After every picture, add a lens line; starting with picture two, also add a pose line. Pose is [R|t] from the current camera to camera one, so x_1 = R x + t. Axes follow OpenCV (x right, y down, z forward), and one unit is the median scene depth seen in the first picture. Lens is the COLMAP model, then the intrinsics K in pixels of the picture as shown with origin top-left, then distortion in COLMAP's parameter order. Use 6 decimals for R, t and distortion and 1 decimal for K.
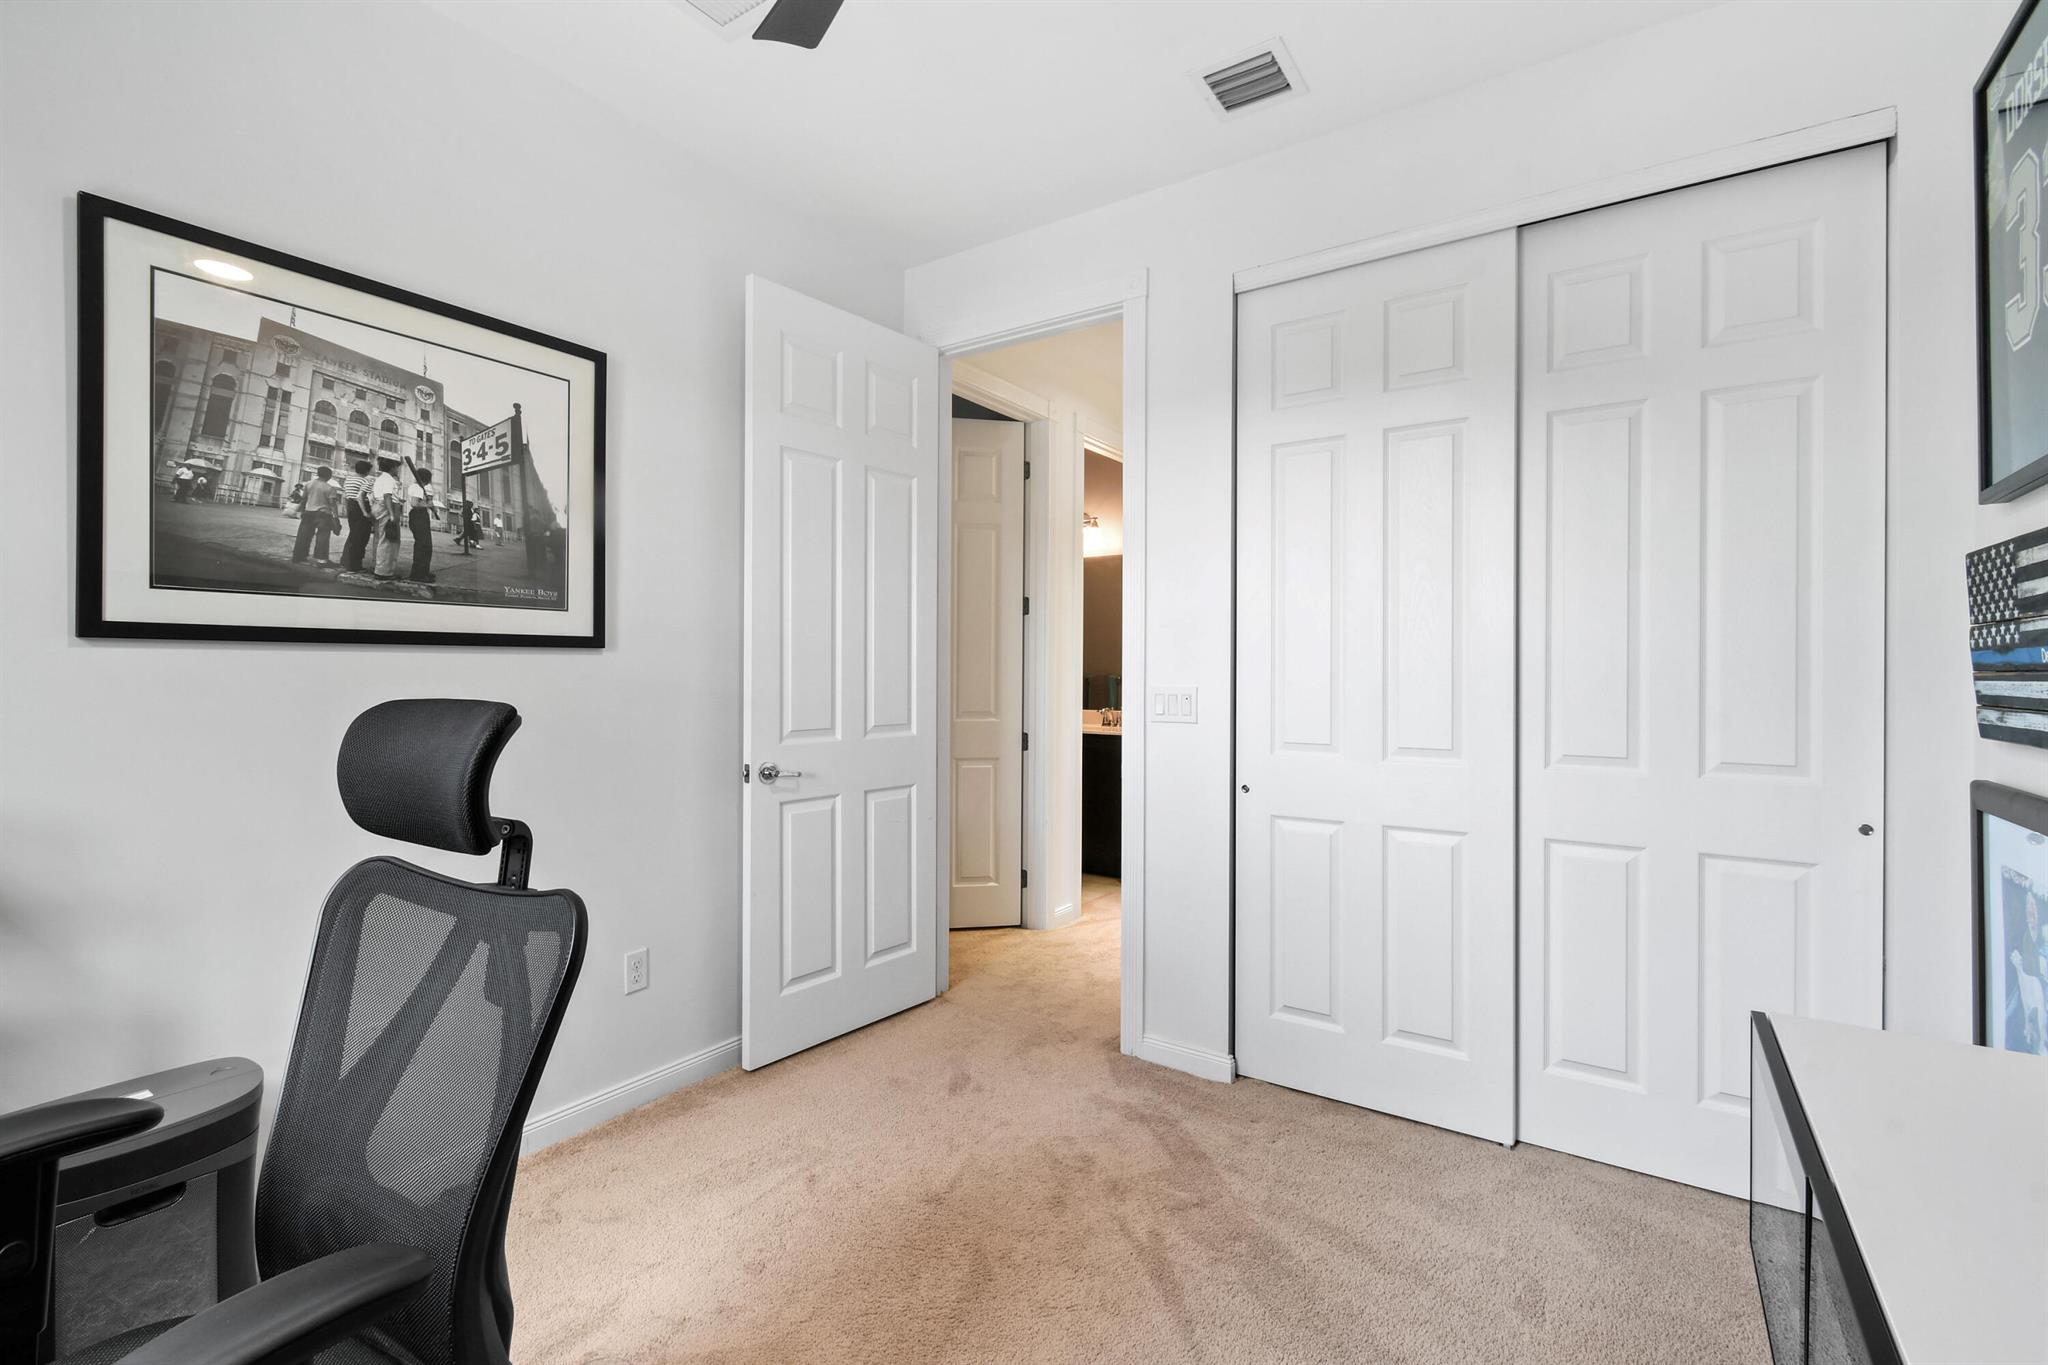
lens RADIAL K [[919.8, 0, 1035.2], [0, 919.8, 666.1], [0, 0, 1]] dist [0.013623, -0.000447]
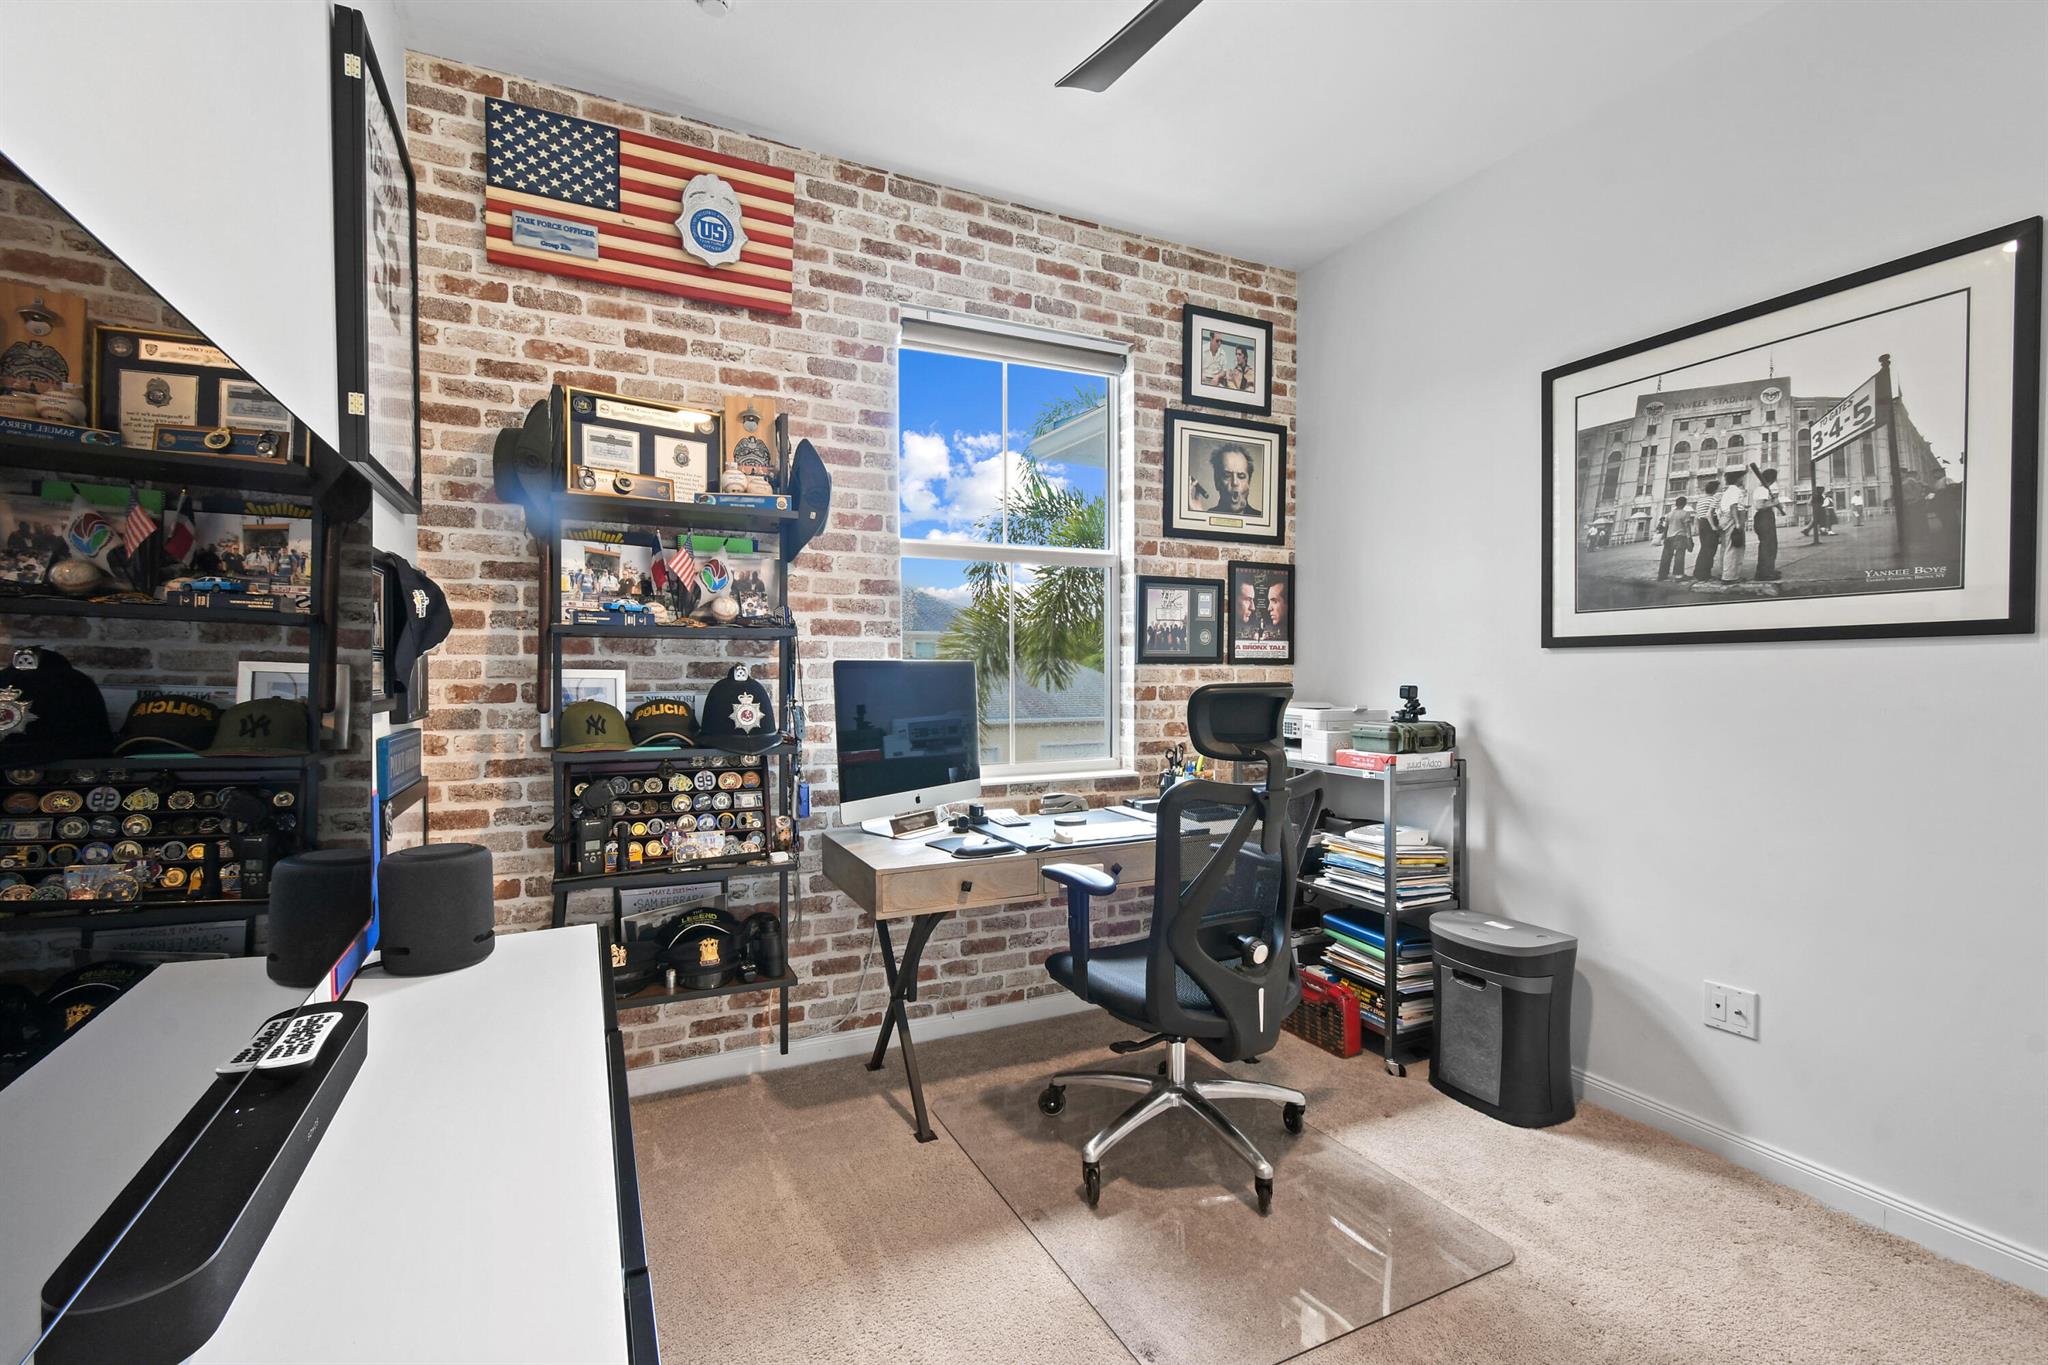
lens RADIAL K [[911.1, 0, 1020.8], [0, 911.1, 701.6], [0, 0, 1]] dist [0.011005, 0.000050]
pose [[-0.509351, 0.025535, -0.860180, 0.649291], [0.004977, 0.999630, 0.026727, 0.012077], [0.860544, 0.009333, -0.509290, 0.821289]]
